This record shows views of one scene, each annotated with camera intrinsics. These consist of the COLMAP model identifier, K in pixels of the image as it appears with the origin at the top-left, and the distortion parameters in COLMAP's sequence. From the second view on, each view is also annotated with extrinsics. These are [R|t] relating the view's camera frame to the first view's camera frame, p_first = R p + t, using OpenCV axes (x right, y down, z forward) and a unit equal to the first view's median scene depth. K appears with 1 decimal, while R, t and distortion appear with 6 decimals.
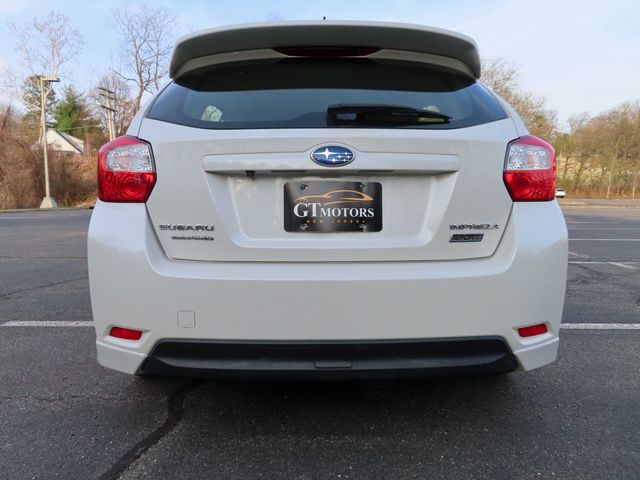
lens RADIAL K [[457.5, 0, 320.1], [0, 457.5, 243.3], [0, 0, 1]] dist [-0.009274, 0.001199]
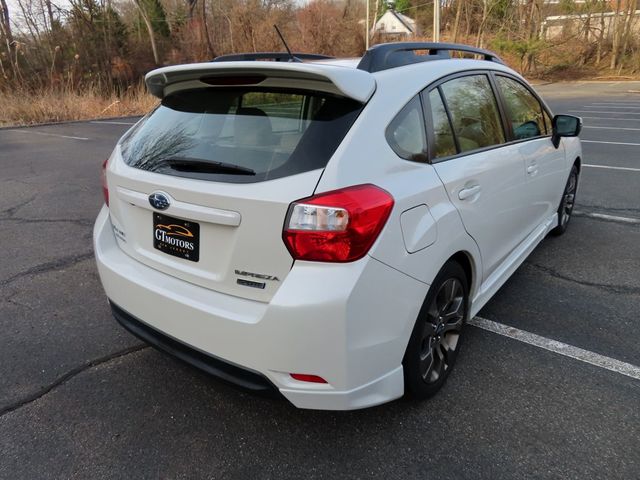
lens RADIAL K [[457.5, 0, 320.1], [0, 457.5, 243.3], [0, 0, 1]] dist [-0.009274, 0.001199]
pose [[0.777644, 0.200646, -0.595829, 1.093812], [-0.043547, 0.962621, 0.267329, -0.411719], [0.627195, -0.181940, 0.757314, 0.268050]]
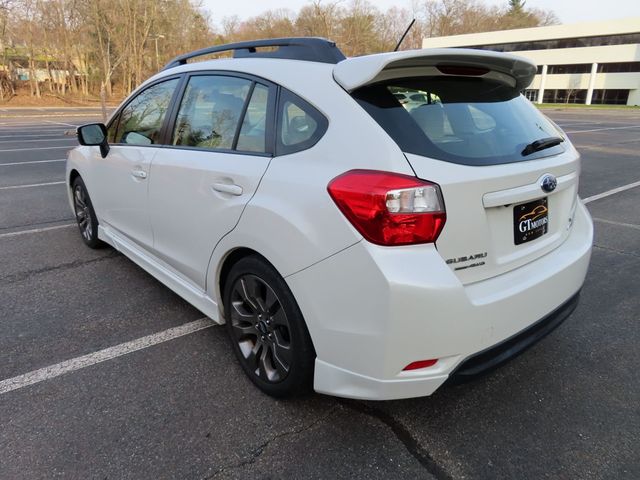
lens RADIAL K [[453.6, 0, 322.7], [0, 453.6, 239.3], [0, 0, 1]] dist [-0.013931, -0.001876]
pose [[0.770213, -0.184296, 0.610579, -1.204185], [0.058224, 0.973661, 0.220442, -0.335864], [-0.635123, -0.134237, 0.760657, 0.378786]]
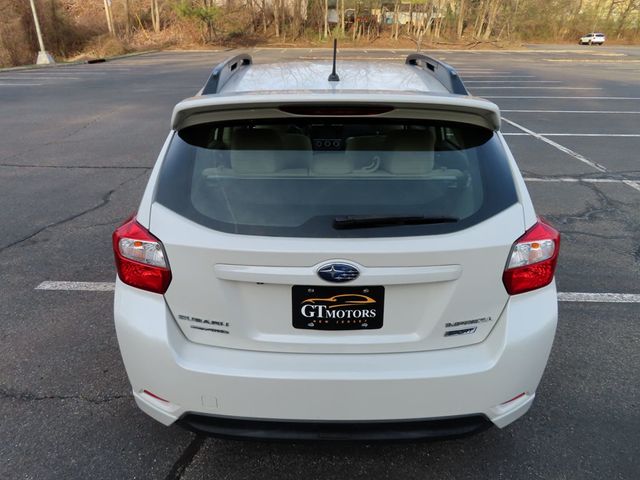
lens RADIAL K [[457.5, 0, 320.1], [0, 457.5, 243.3], [0, 0, 1]] dist [-0.009274, 0.001199]
pose [[0.999608, 0.016019, -0.022950, 0.008666], [-0.007893, 0.948078, 0.317938, -0.547696], [0.026852, -0.317633, 0.947834, 0.028015]]
